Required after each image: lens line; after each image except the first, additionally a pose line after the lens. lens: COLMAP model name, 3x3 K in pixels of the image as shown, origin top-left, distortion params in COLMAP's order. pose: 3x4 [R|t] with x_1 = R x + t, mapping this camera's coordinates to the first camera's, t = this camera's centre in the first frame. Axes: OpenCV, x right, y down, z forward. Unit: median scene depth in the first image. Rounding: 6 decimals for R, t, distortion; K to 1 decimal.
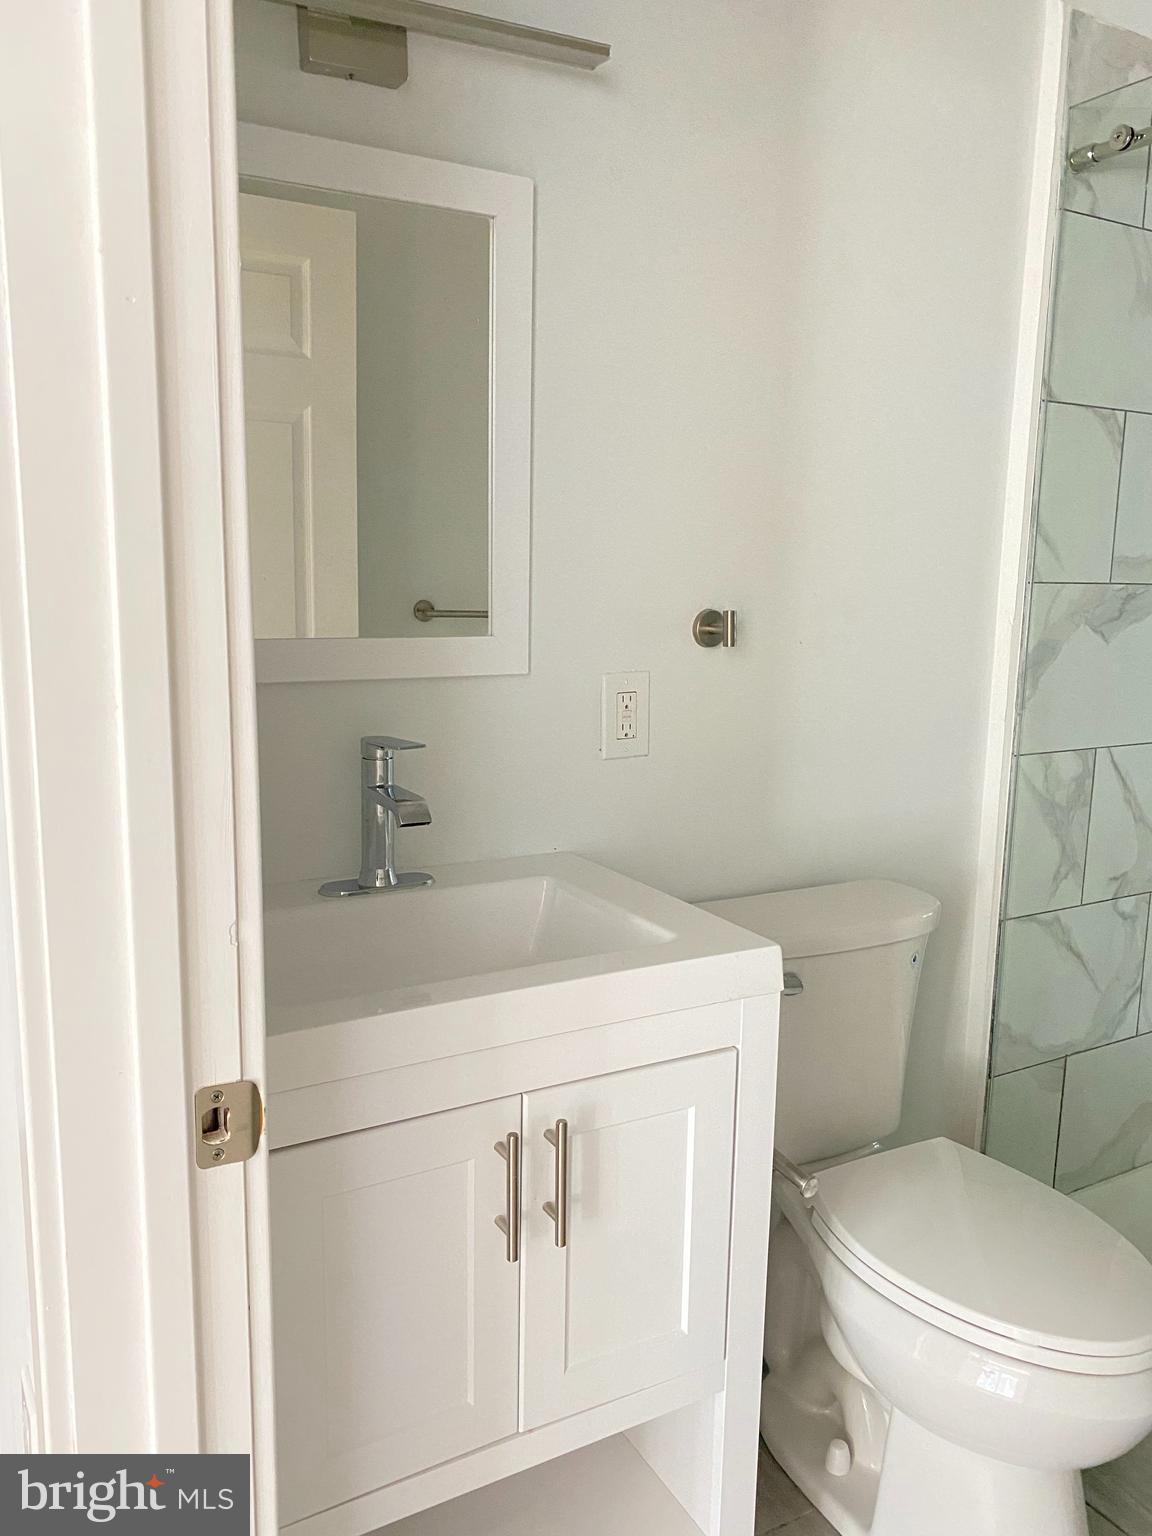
lens RADIAL K [[1170.1, 0, 578.4], [0, 1170.1, 765.9], [0, 0, 1]] dist [0.031447, -0.036167]
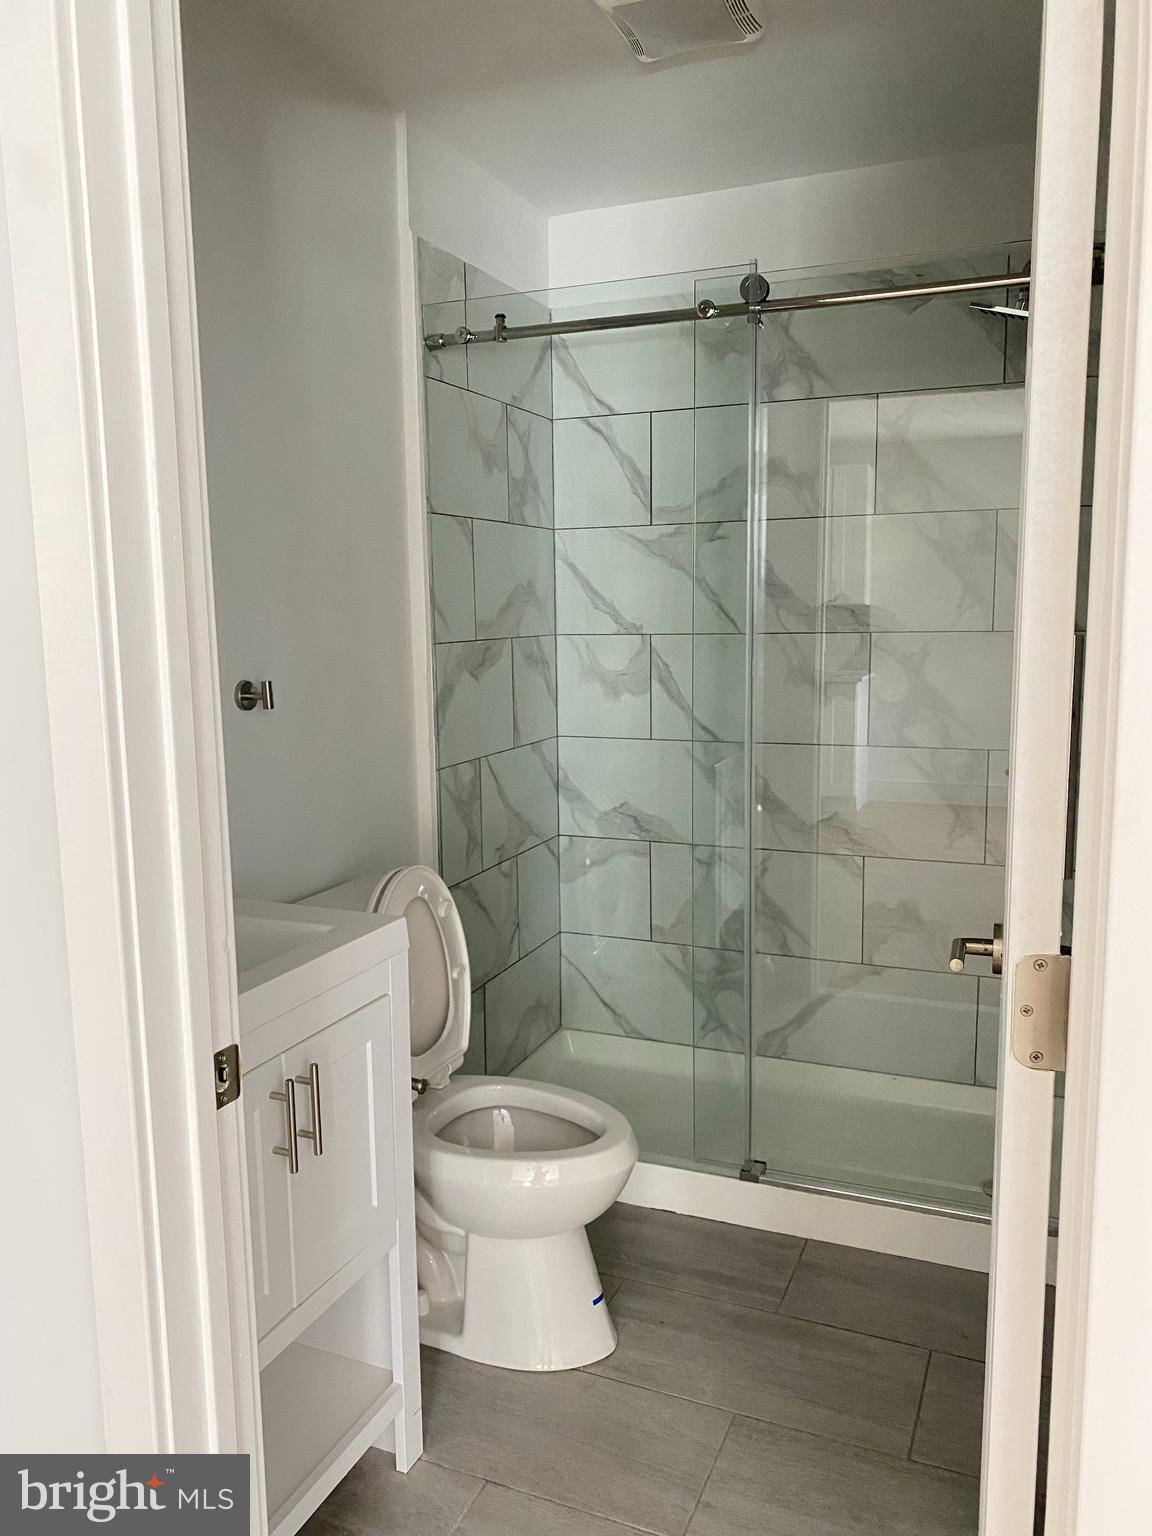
lens RADIAL K [[1170.1, 0, 573.4], [0, 1170.1, 768.2], [0, 0, 1]] dist [0.031447, -0.036167]
pose [[0.788371, -0.110842, 0.605133, -0.328130], [0.121975, 0.992270, 0.022843, -0.022461], [-0.602987, 0.055802, 0.795797, -0.176983]]
